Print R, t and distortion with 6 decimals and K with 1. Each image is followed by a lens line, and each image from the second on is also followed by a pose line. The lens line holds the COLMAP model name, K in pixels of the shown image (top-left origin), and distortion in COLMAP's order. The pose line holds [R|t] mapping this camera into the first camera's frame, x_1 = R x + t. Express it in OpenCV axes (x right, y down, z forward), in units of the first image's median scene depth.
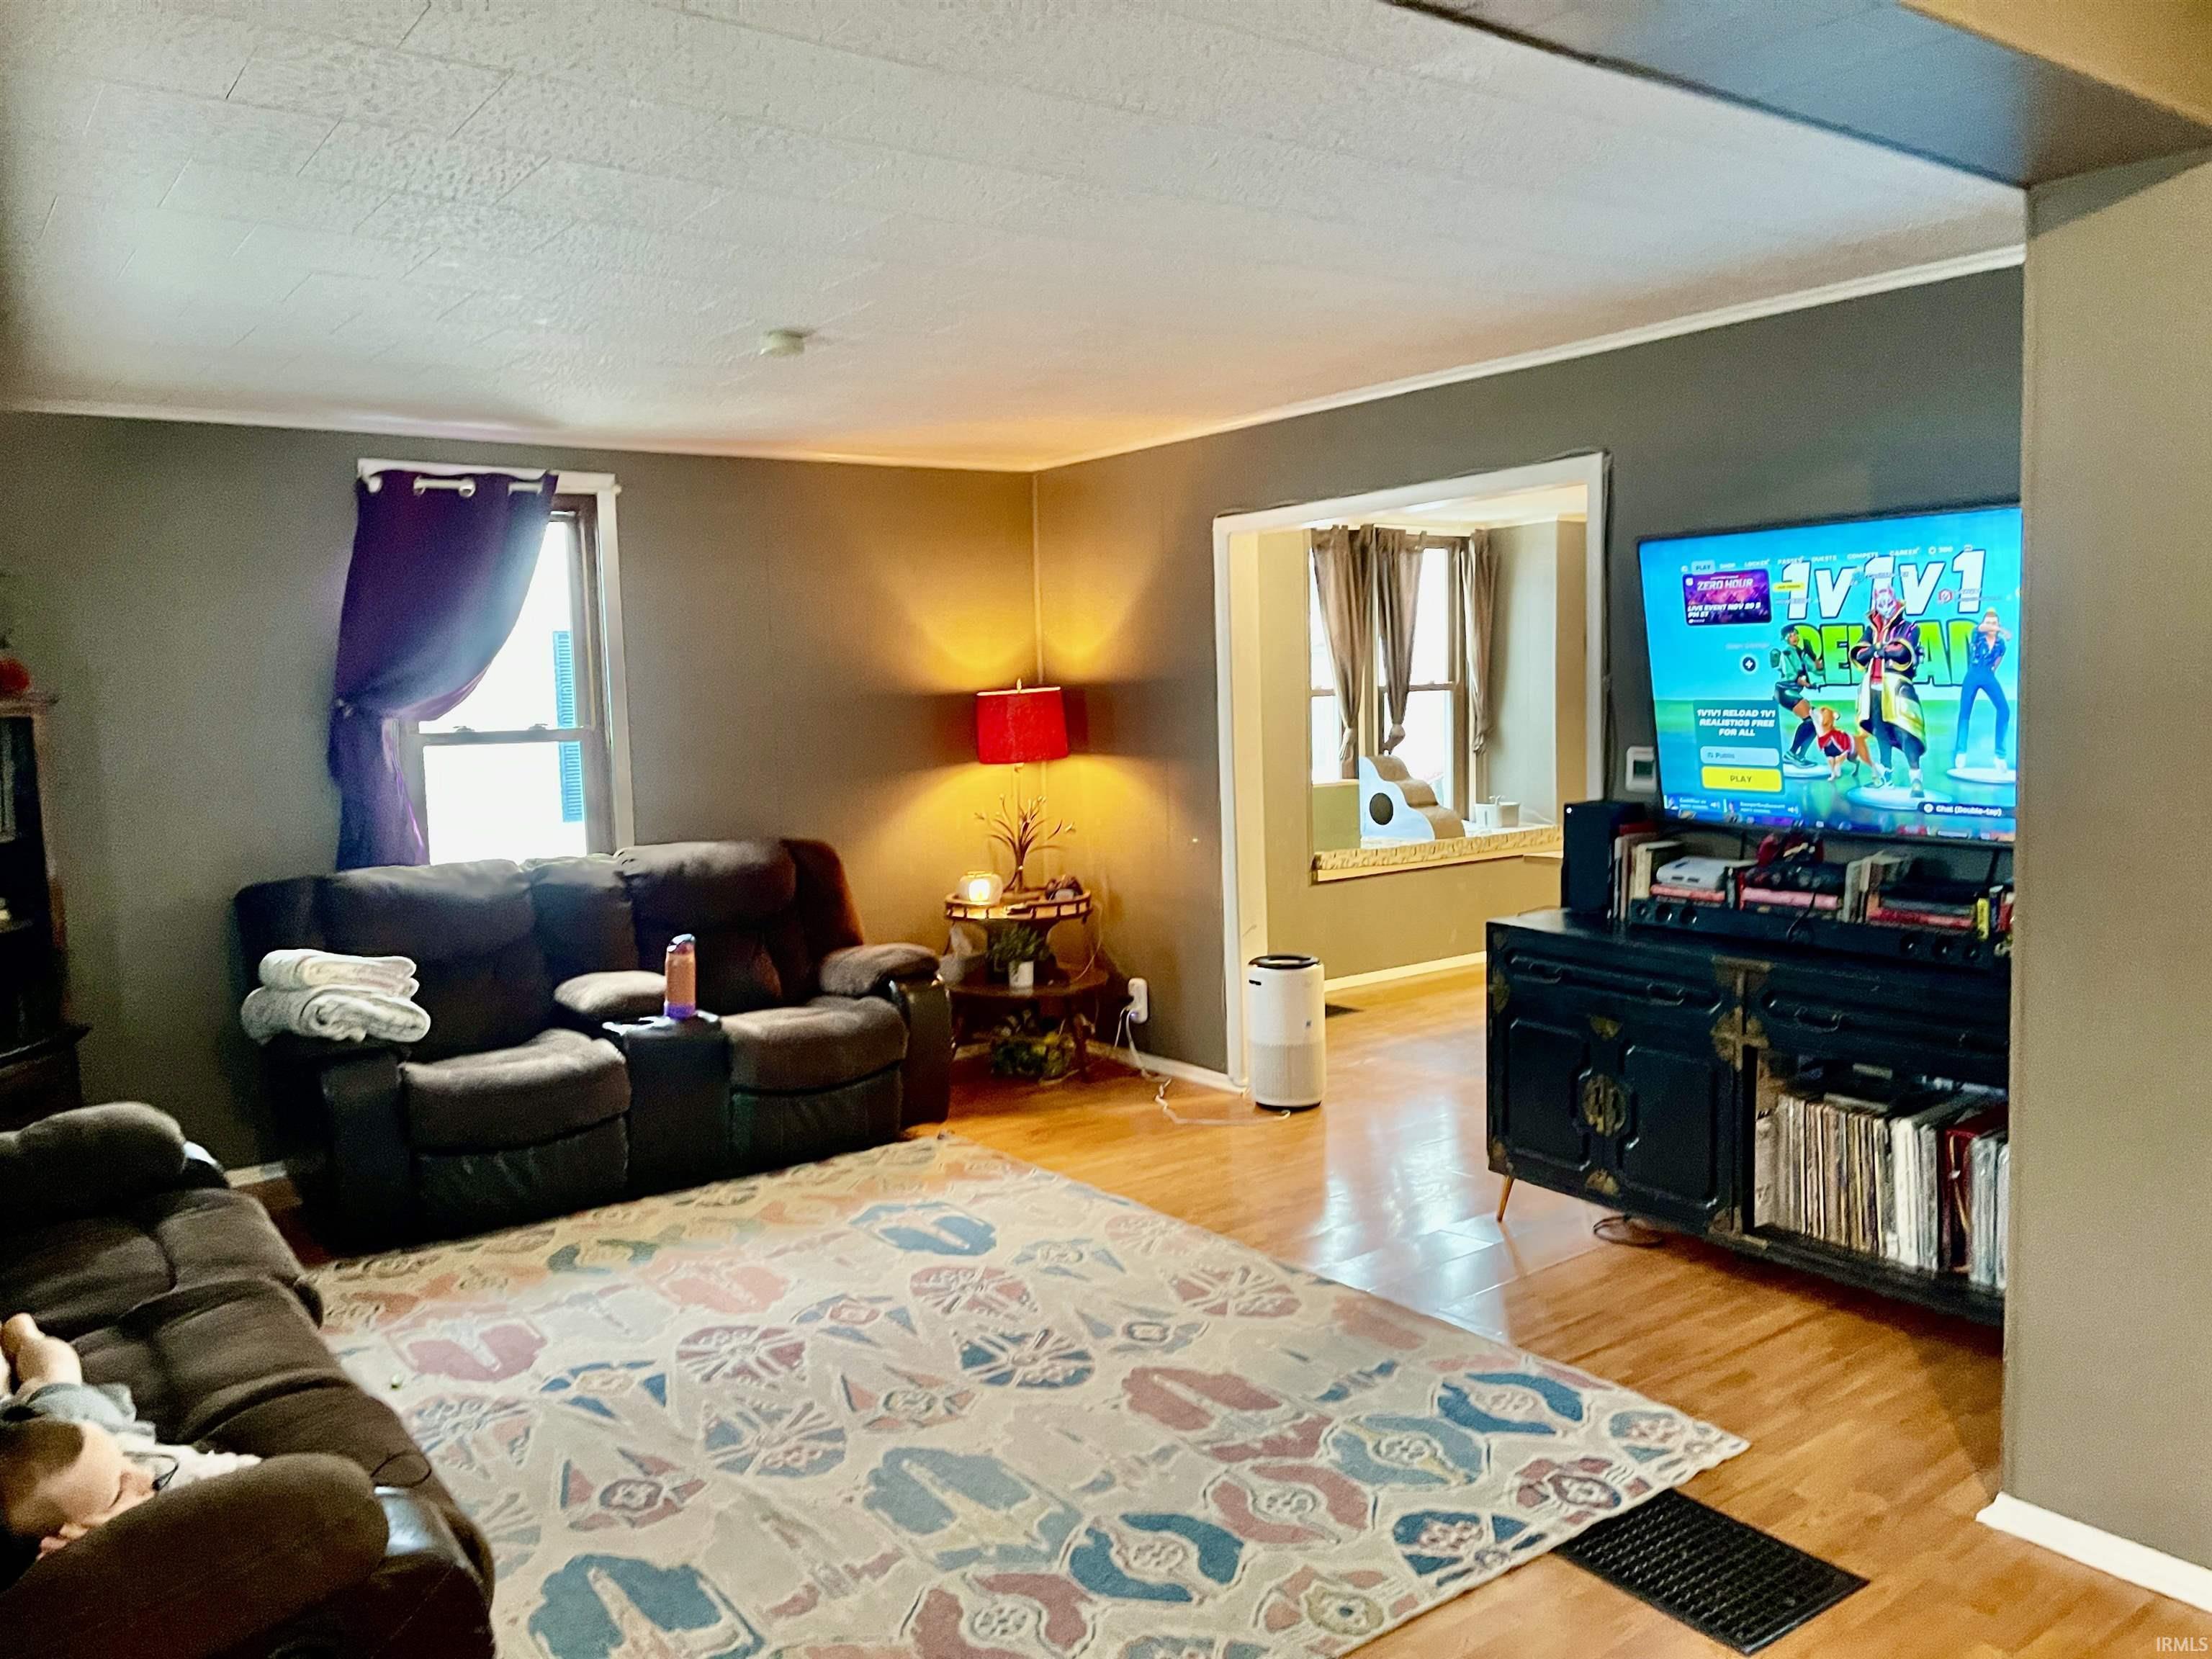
lens RADIAL K [[1664.0, 0, 1088.7], [0, 1664.0, 837.2], [0, 0, 1]] dist [0.080870, -0.102922]
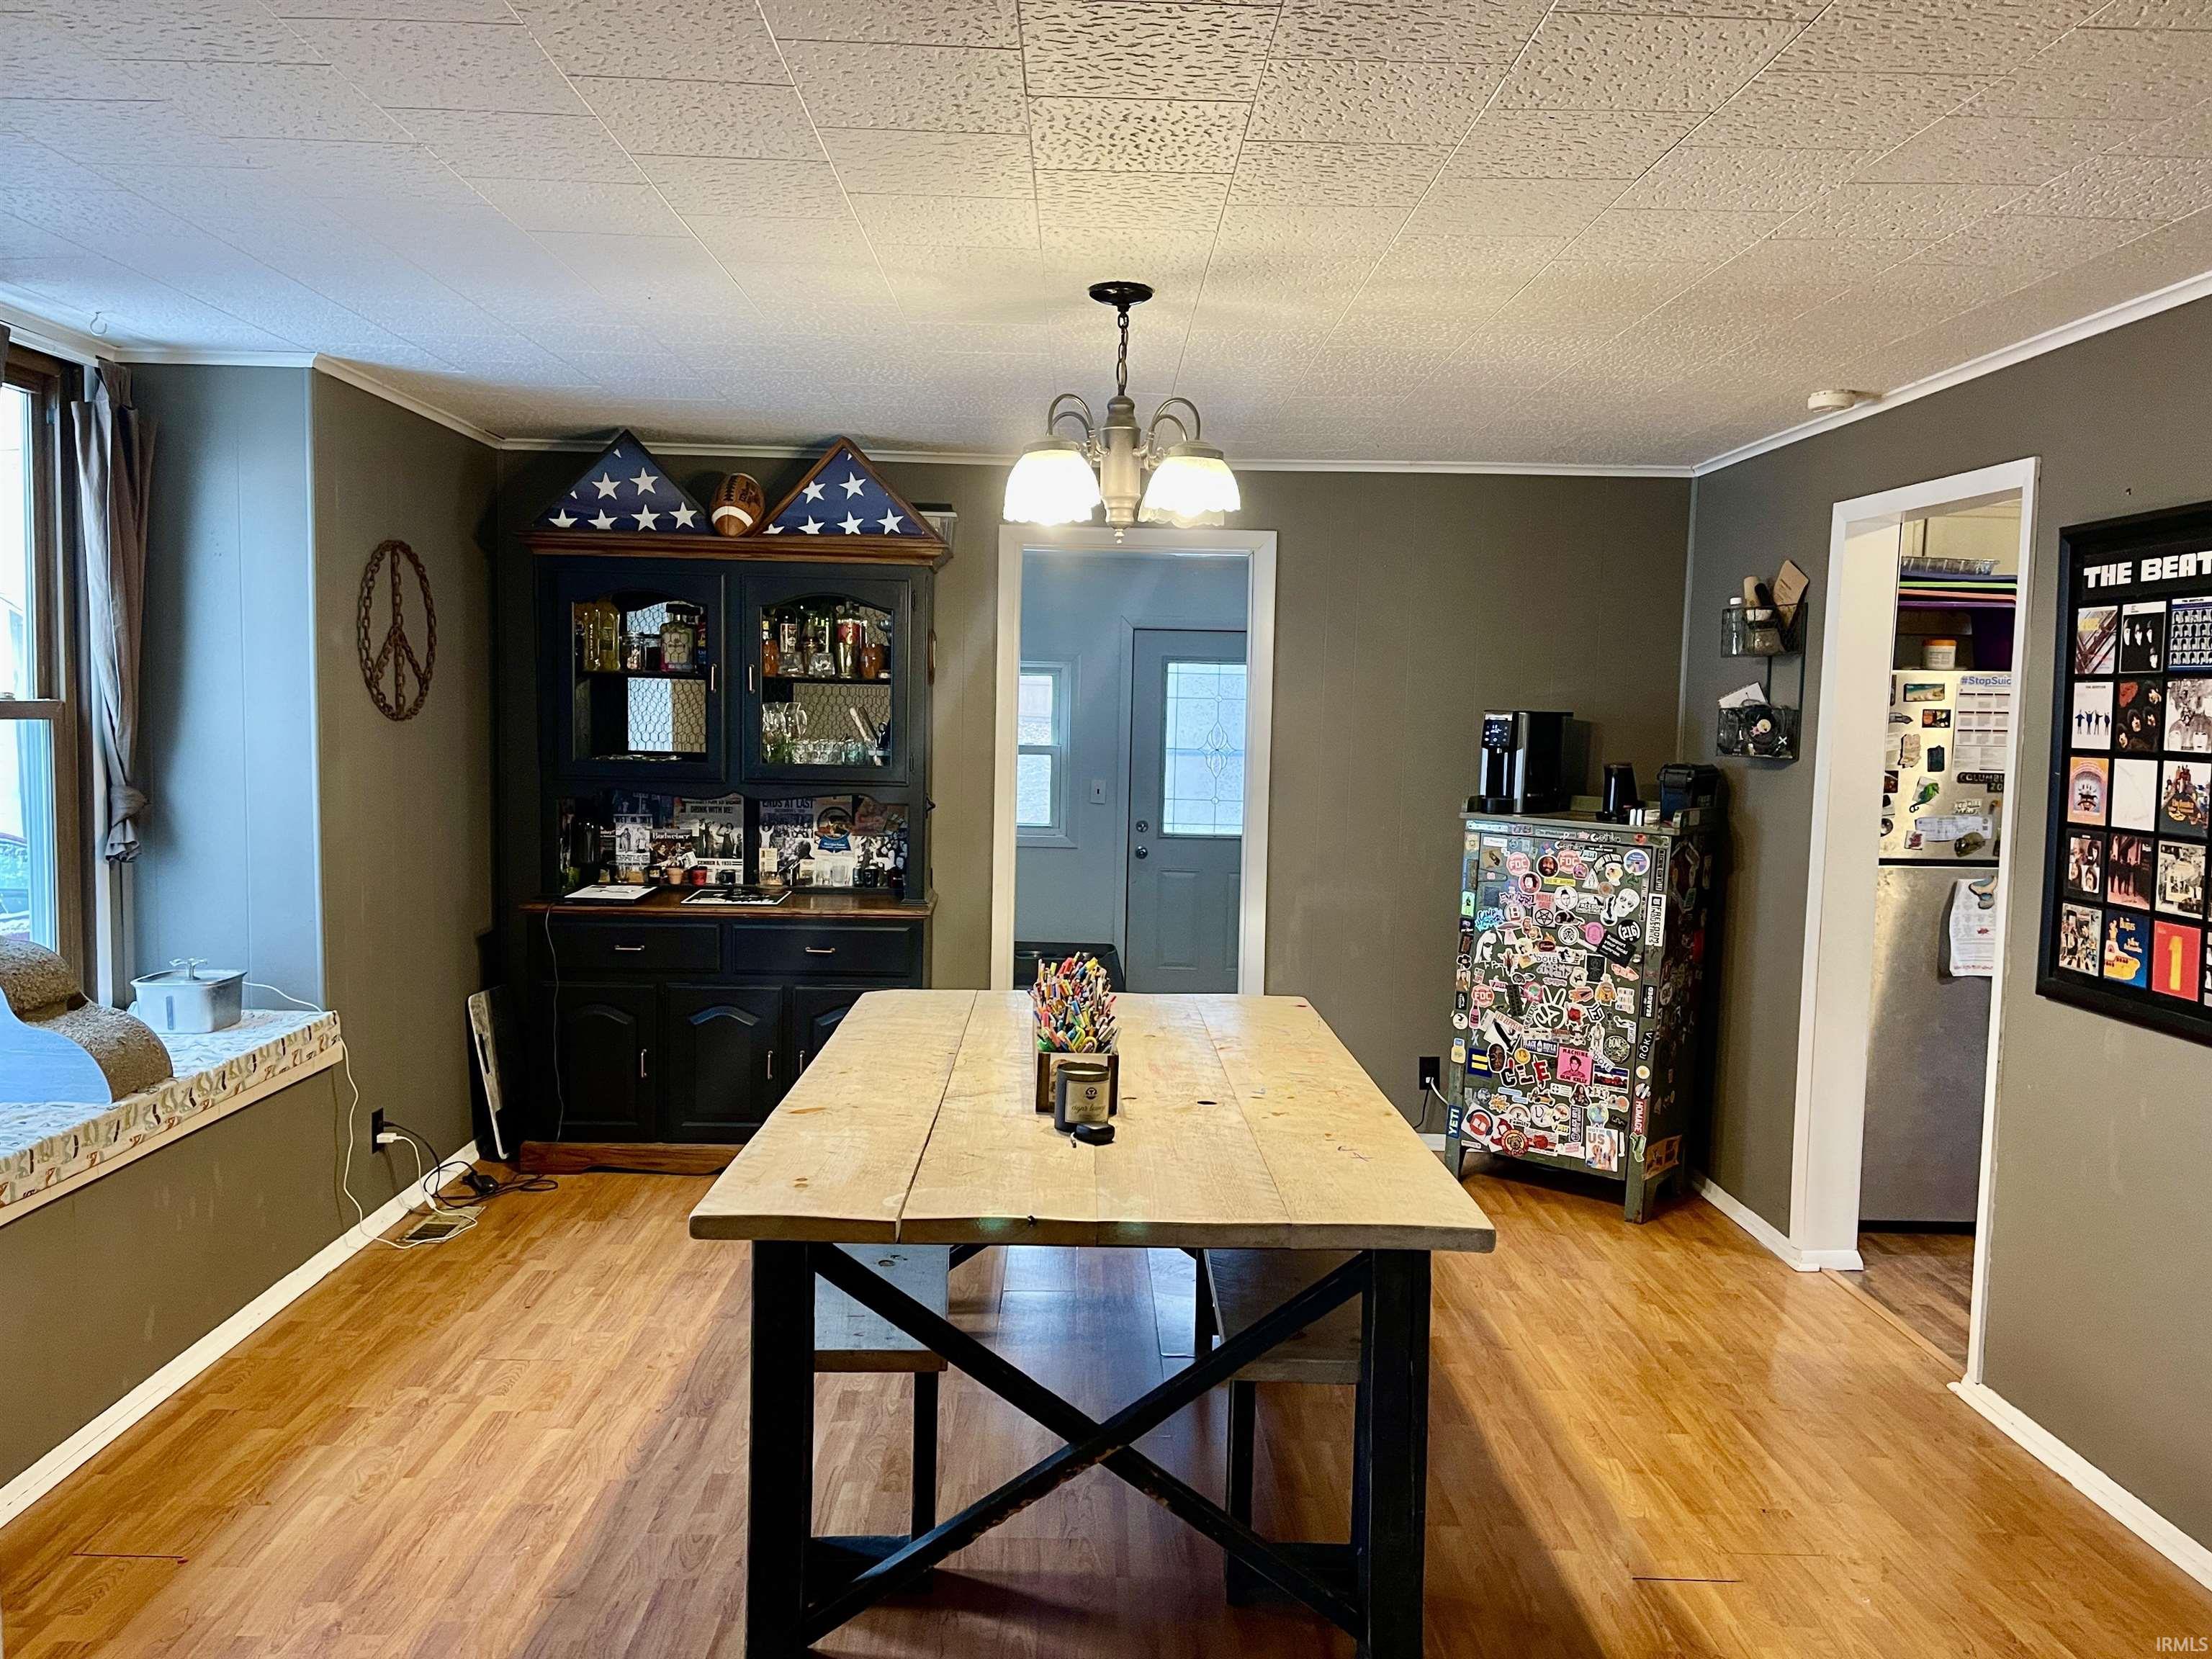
lens RADIAL K [[1664.0, 0, 1088.7], [0, 1664.0, 837.2], [0, 0, 1]] dist [0.080870, -0.102922]
pose [[0.581229, -0.021208, 0.813463, 0.049216], [0.035683, 0.999363, 0.000558, -0.118299], [-0.812957, 0.028703, 0.581616, 1.295806]]
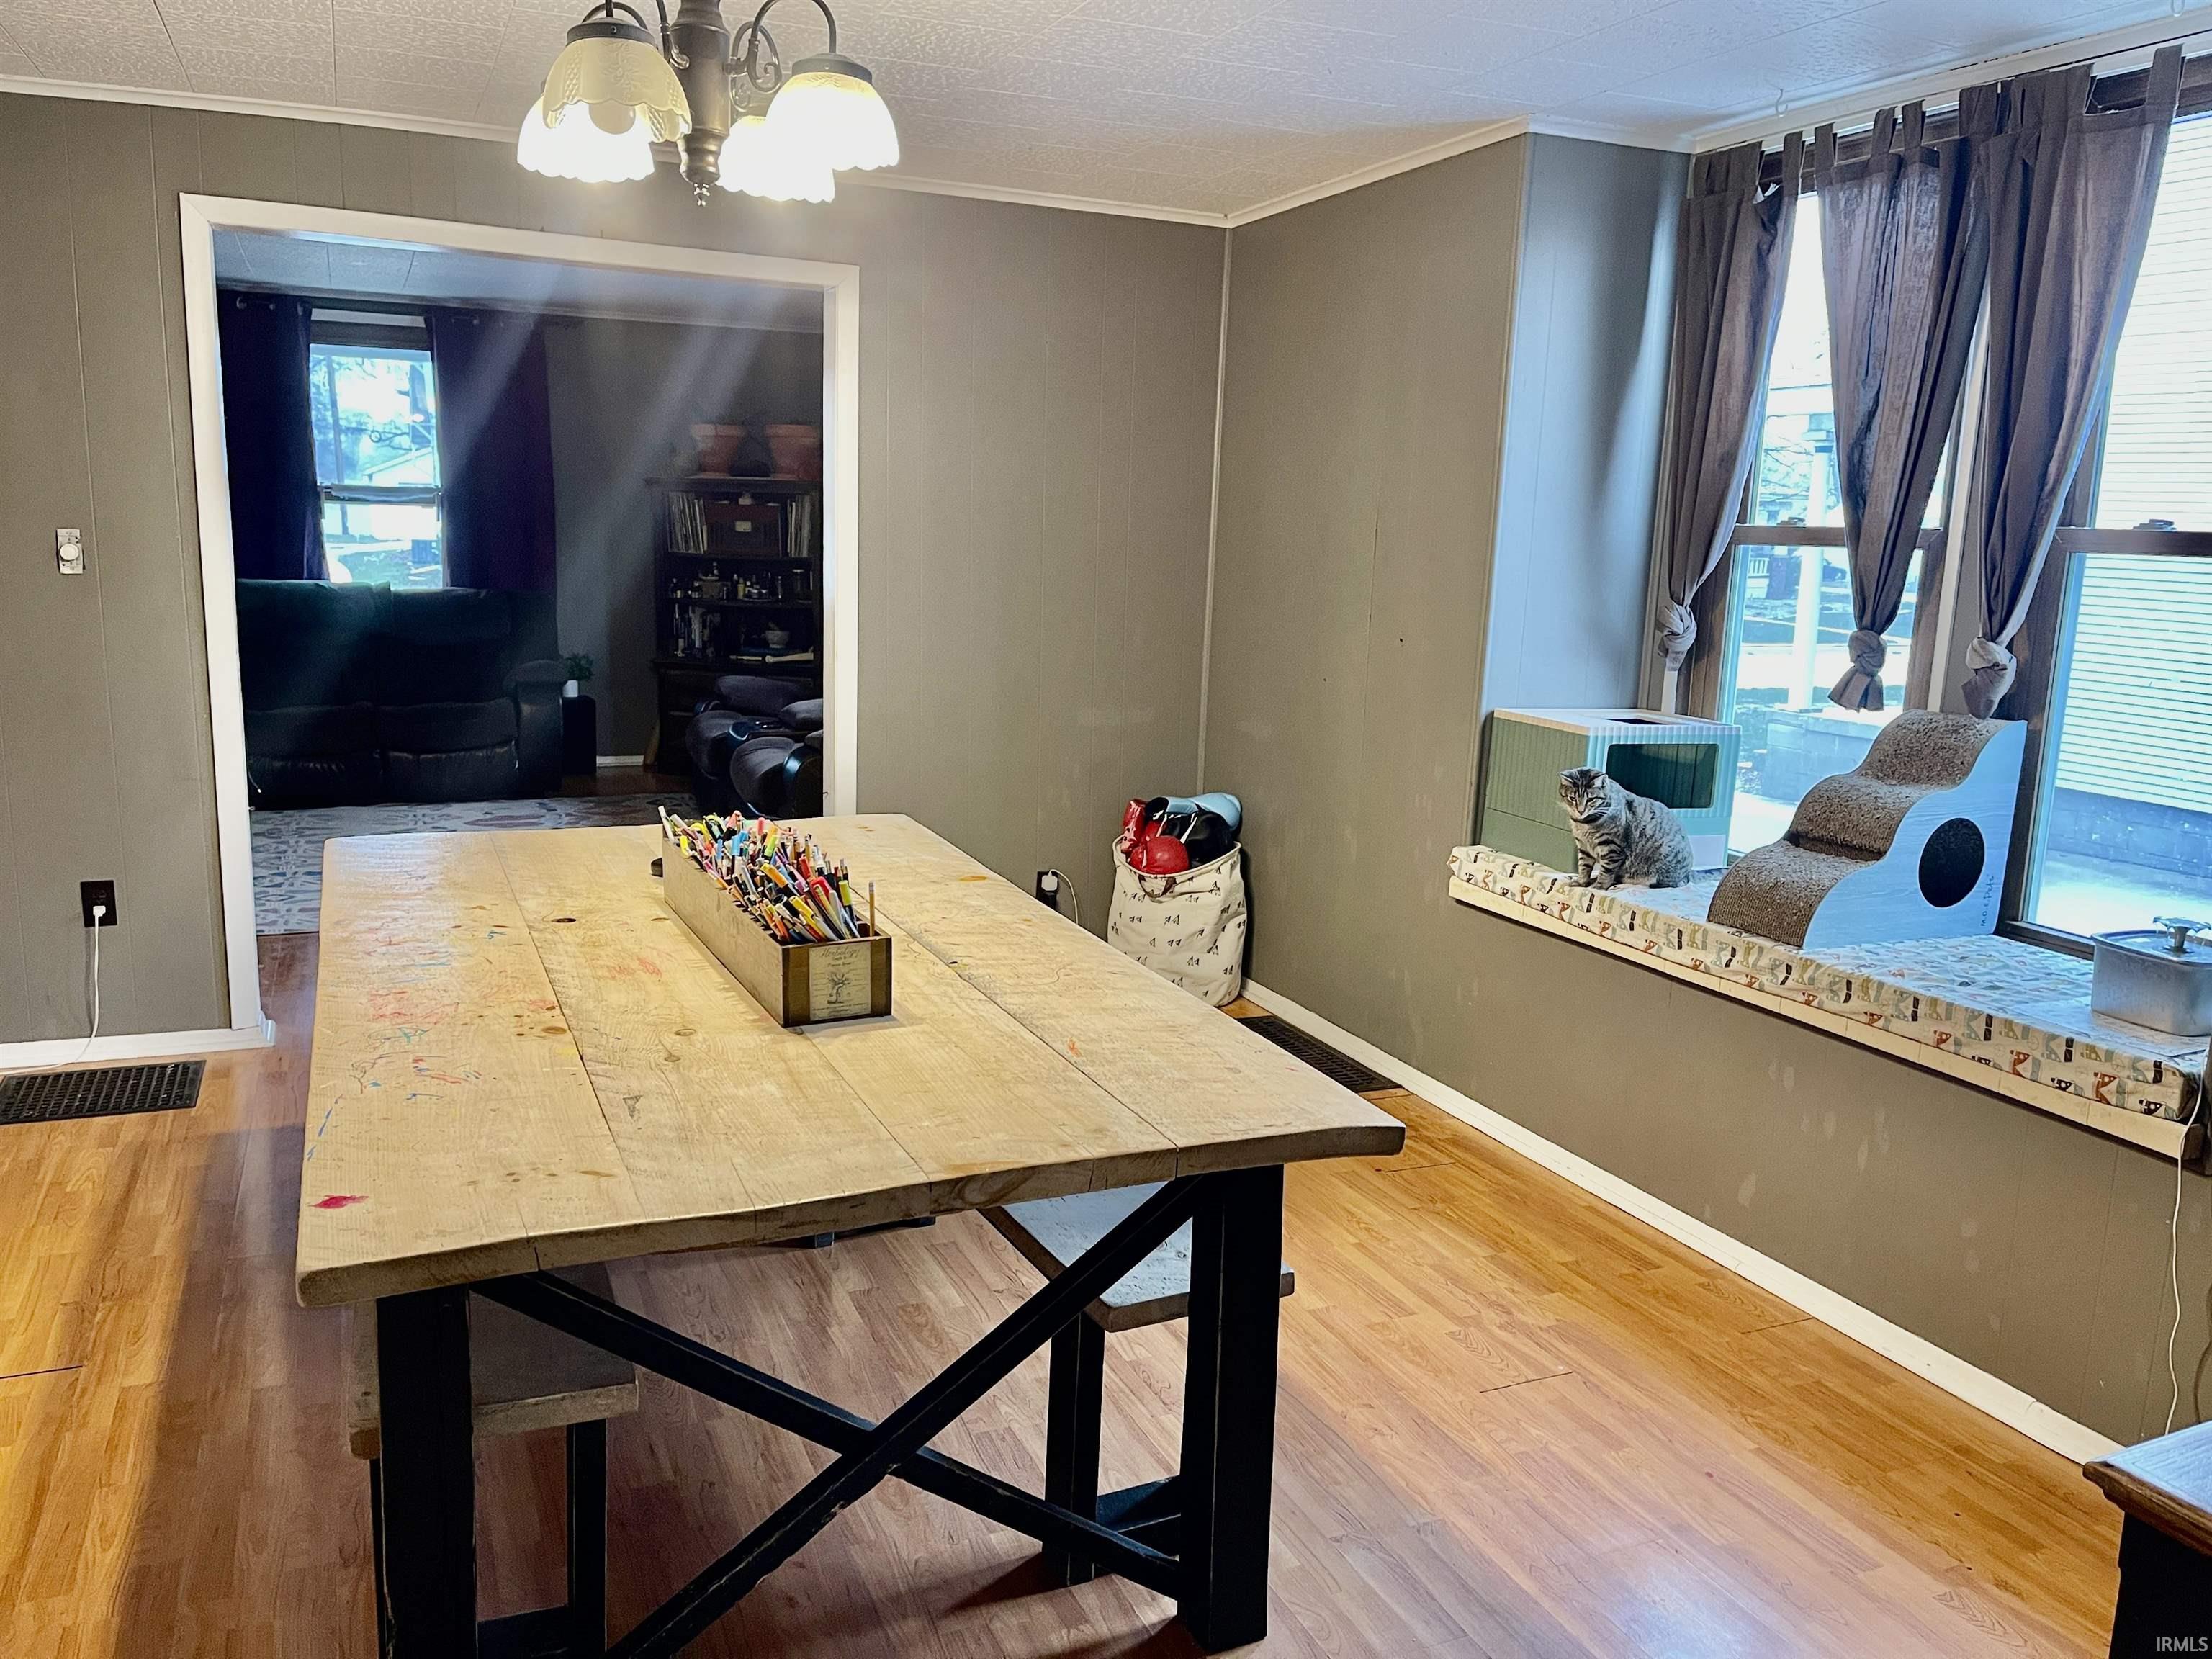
lens RADIAL K [[1664.0, 0, 1088.7], [0, 1664.0, 837.2], [0, 0, 1]] dist [0.080870, -0.102922]
pose [[-0.222932, 0.204469, -0.953150, 1.368419], [-0.114356, 0.965519, 0.233869, -0.208041], [0.968103, 0.161135, -0.191862, 2.074727]]
